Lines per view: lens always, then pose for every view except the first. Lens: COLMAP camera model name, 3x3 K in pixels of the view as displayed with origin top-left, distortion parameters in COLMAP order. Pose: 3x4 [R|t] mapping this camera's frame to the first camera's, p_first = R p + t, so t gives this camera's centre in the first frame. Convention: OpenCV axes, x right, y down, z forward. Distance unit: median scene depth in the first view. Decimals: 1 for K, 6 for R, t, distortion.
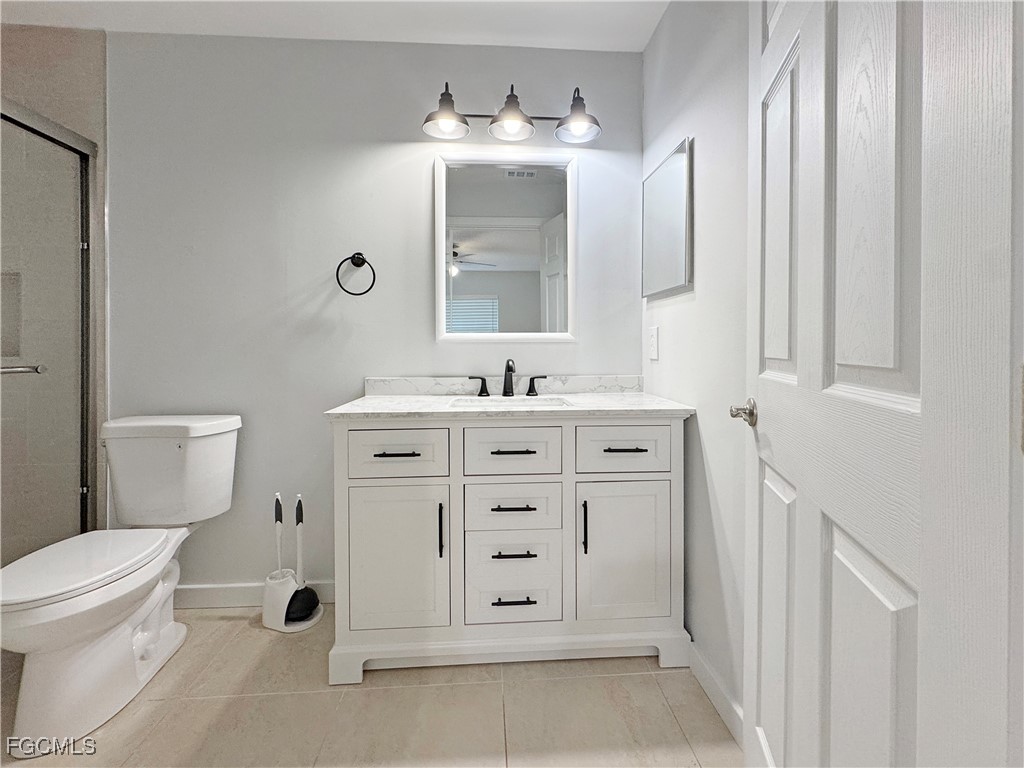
lens RADIAL K [[416.5, 0, 512.1], [0, 416.5, 350.4], [0, 0, 1]] dist [-0.000228, -0.000009]
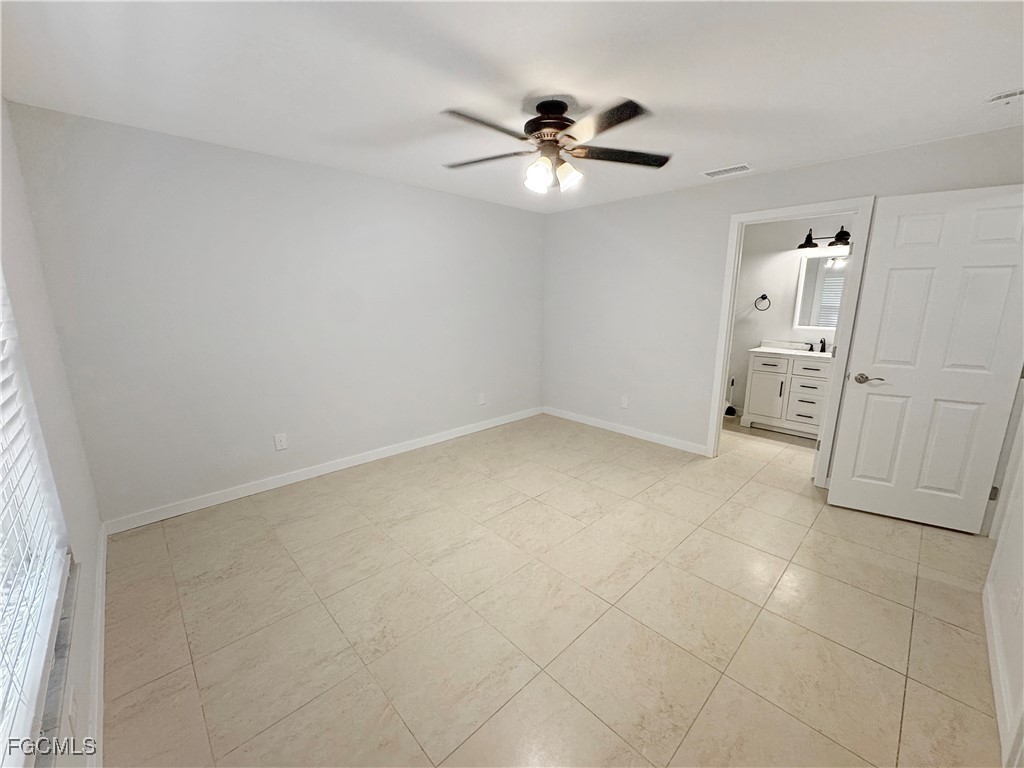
lens RADIAL K [[407.4, 0, 513.7], [0, 407.4, 382.5], [0, 0, 1]] dist [-0.000475, -0.000035]
pose [[0.643138, 0.155681, -0.749758, 0.714171], [-0.008288, 0.980473, 0.196478, -0.193237], [0.765706, -0.120148, 0.631870, -2.161793]]
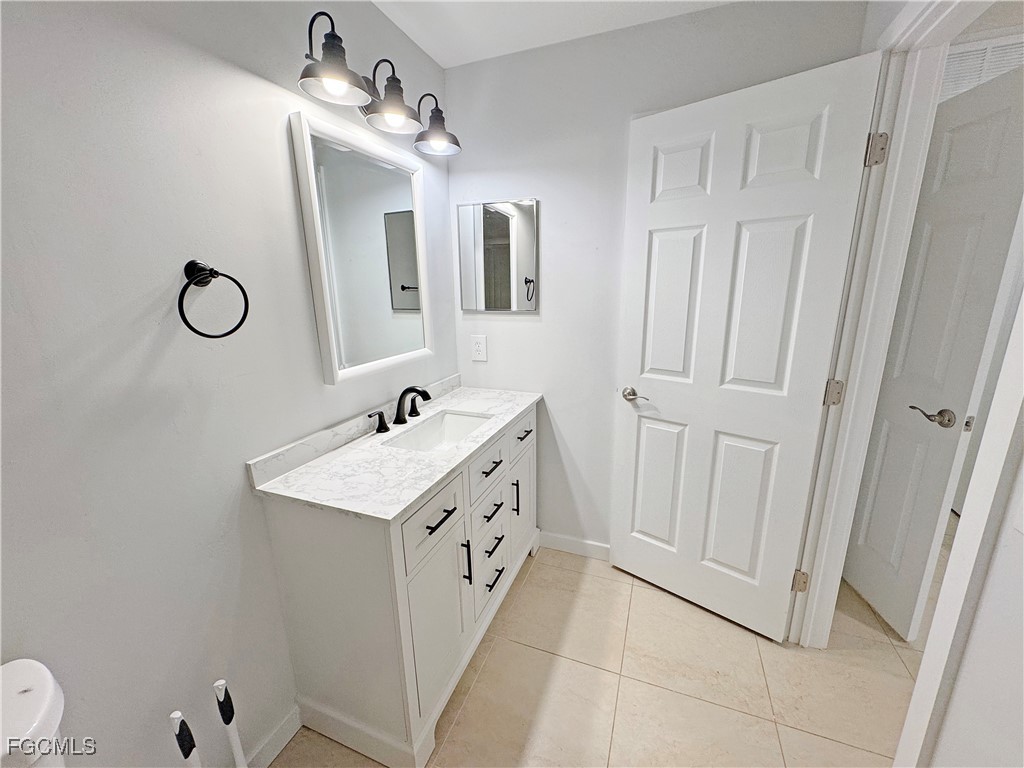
lens RADIAL K [[407.4, 0, 513.7], [0, 407.4, 382.5], [0, 0, 1]] dist [-0.000475, -0.000035]
pose [[0.419019, -0.215669, 0.881992, -0.762543], [0.025390, 0.973784, 0.226052, -0.201349], [-0.907622, -0.072326, 0.413510, 0.403208]]
